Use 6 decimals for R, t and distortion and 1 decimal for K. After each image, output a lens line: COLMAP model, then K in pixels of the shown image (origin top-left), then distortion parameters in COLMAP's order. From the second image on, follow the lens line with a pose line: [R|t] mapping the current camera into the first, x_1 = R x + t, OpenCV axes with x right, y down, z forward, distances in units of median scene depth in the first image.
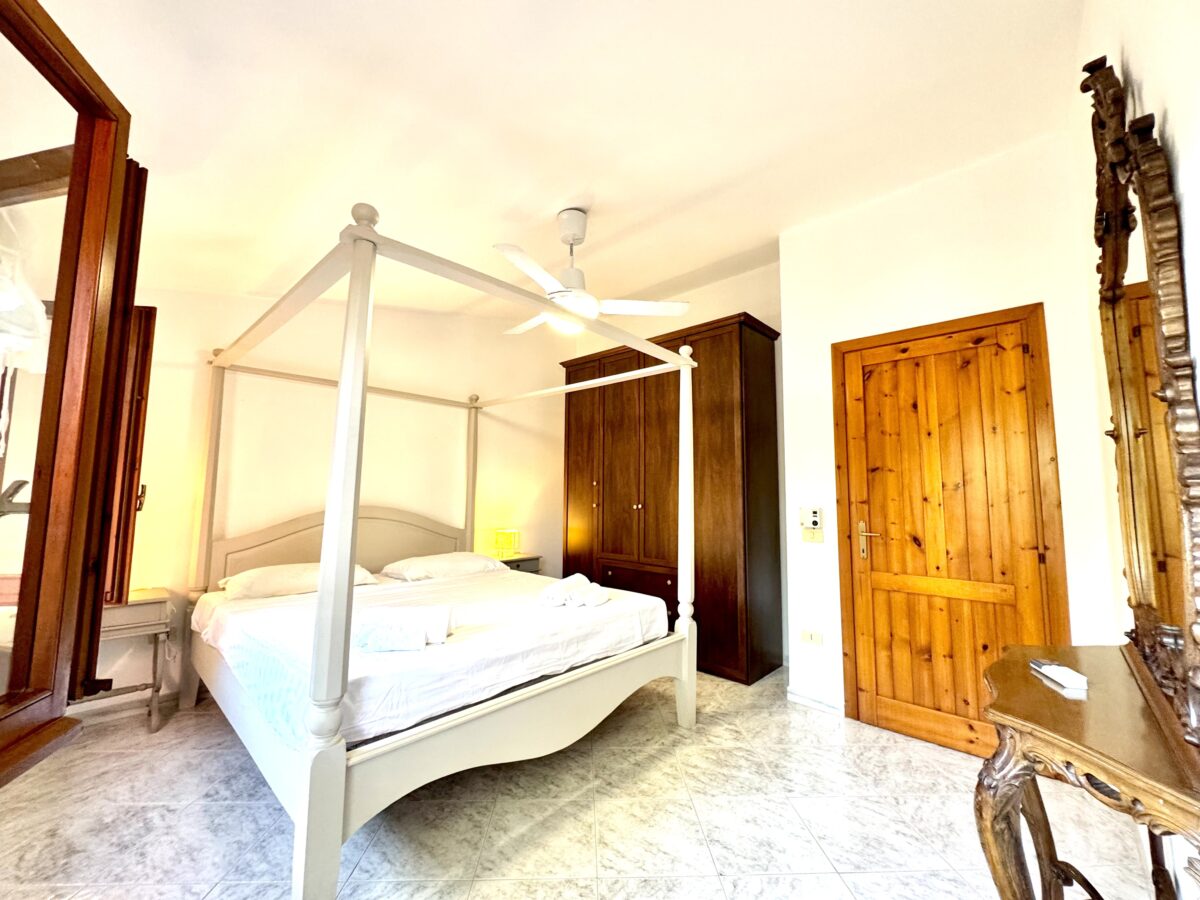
lens RADIAL K [[481.8, 0, 601.1], [0, 481.8, 451.4], [0, 0, 1]] dist [-0.000969, 0.000085]
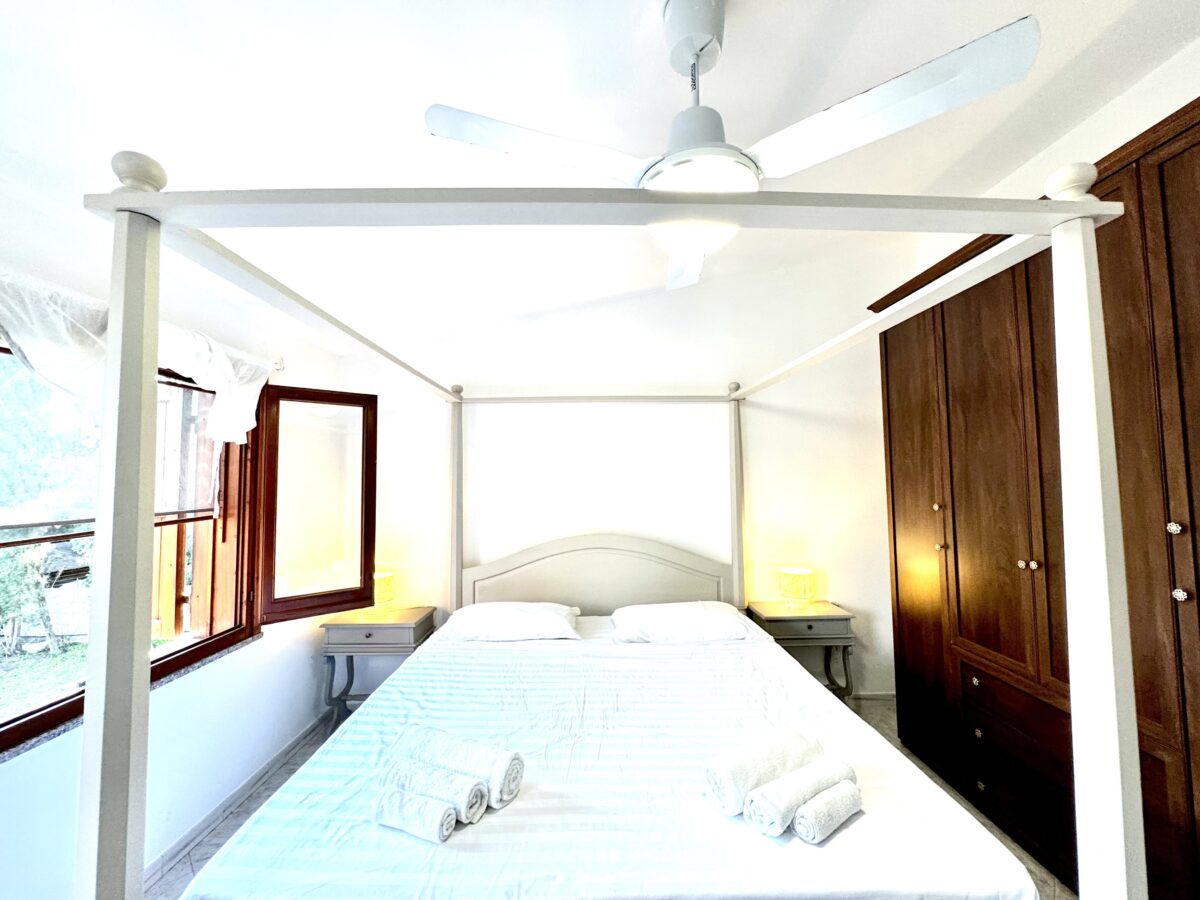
lens RADIAL K [[481.8, 0, 601.1], [0, 481.8, 451.4], [0, 0, 1]] dist [-0.000969, 0.000085]
pose [[0.691115, -0.054164, -0.720712, 0.130456], [0.081443, 0.996673, 0.003195, -0.033464], [0.718141, -0.060905, 0.693227, 0.362746]]
